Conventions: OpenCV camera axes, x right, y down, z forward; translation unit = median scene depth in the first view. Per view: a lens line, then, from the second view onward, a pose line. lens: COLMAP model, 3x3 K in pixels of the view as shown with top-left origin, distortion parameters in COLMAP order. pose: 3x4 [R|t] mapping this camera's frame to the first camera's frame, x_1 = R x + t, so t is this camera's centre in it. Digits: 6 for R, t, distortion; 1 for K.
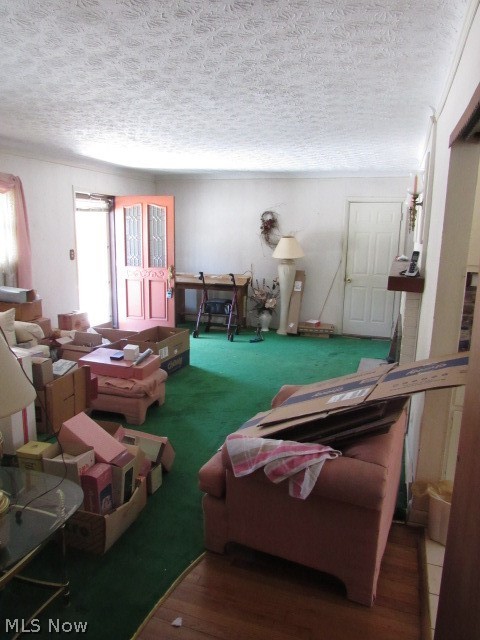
lens RADIAL K [[457.7, 0, 241.0], [0, 457.7, 321.4], [0, 0, 1]] dist [-0.022211, 0.009424]
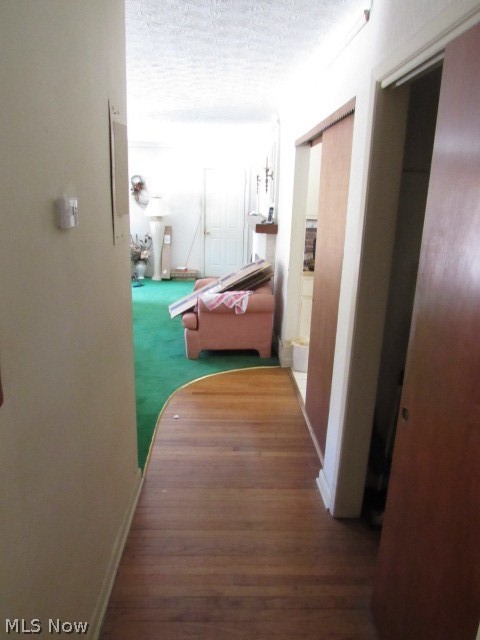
lens RADIAL K [[457.7, 0, 240.9], [0, 457.7, 319.7], [0, 0, 1]] dist [-0.022211, 0.009424]
pose [[0.932146, -0.089752, 0.350782, -0.136659], [0.061762, 0.994006, 0.090207, 0.037367], [-0.356775, -0.062422, 0.932102, -0.204166]]
